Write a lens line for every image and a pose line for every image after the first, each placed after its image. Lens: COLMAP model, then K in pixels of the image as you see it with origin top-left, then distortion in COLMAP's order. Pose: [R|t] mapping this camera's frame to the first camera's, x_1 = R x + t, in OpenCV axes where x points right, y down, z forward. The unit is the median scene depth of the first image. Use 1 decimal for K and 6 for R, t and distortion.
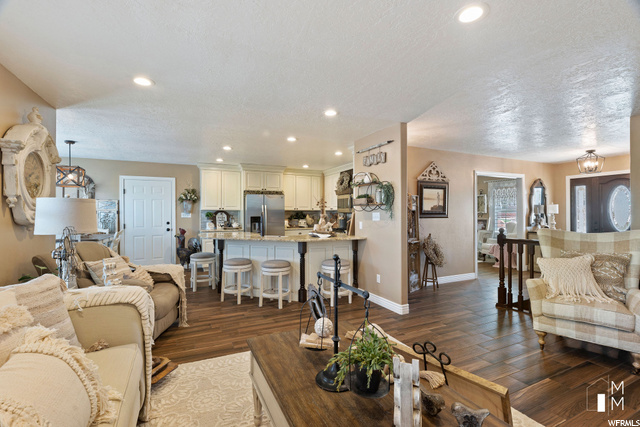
lens RADIAL K [[291.1, 0, 320.0], [0, 291.1, 213.5], [0, 0, 1]] dist [-0.000296, -0.000364]
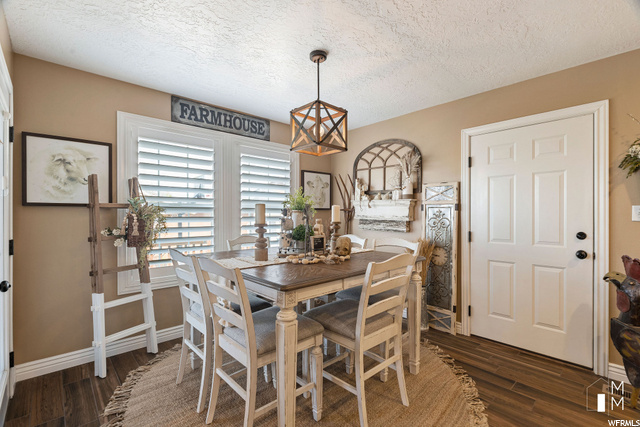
lens RADIAL K [[291.1, 0, 320.0], [0, 291.1, 213.5], [0, 0, 1]] dist [-0.000296, -0.000364]
pose [[0.301578, 0.004081, -0.953433, -0.277747], [-0.001622, 0.999992, 0.003767, 0.004875], [0.953440, 0.000411, 0.301582, 0.583216]]
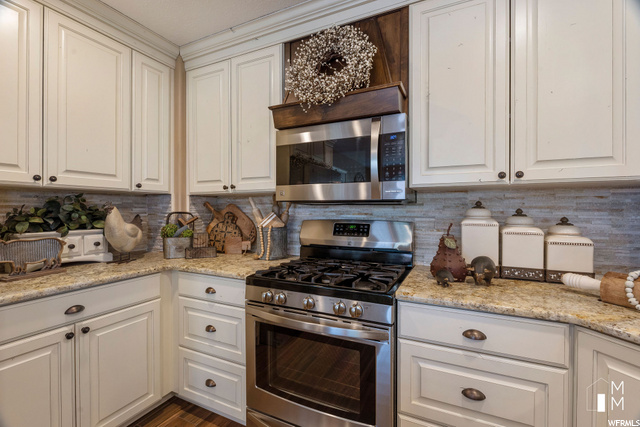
lens RADIAL K [[291.1, 0, 320.0], [0, 291.1, 213.5], [0, 0, 1]] dist [-0.000296, -0.000364]
pose [[0.780471, -0.001198, 0.625190, -0.068002], [-0.008481, 0.999886, 0.012505, 0.003953], [-0.625134, -0.015062, 0.780372, 0.825509]]
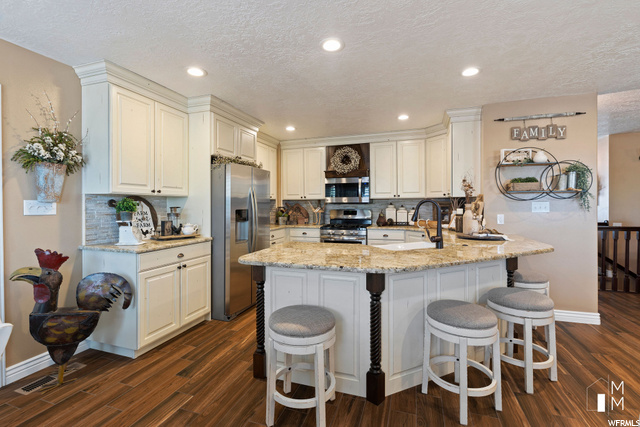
lens RADIAL K [[291.1, 0, 320.0], [0, 291.1, 213.5], [0, 0, 1]] dist [-0.000296, -0.000364]
pose [[0.693628, -0.019954, 0.720057, -0.479220], [0.000394, 0.999627, 0.027322, 0.003278], [-0.720333, -0.018667, 0.693377, 0.547258]]
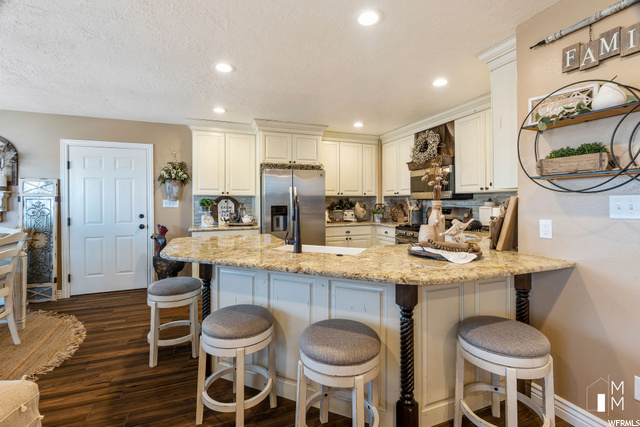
lens RADIAL K [[291.8, 0, 319.2], [0, 291.8, 203.1], [0, 0, 1]] dist [-0.002892, -0.000976]
pose [[0.997403, -0.000875, -0.072018, -0.092575], [0.001242, 0.999986, 0.005050, 0.001971], [0.072012, -0.005126, 0.997391, 0.392574]]
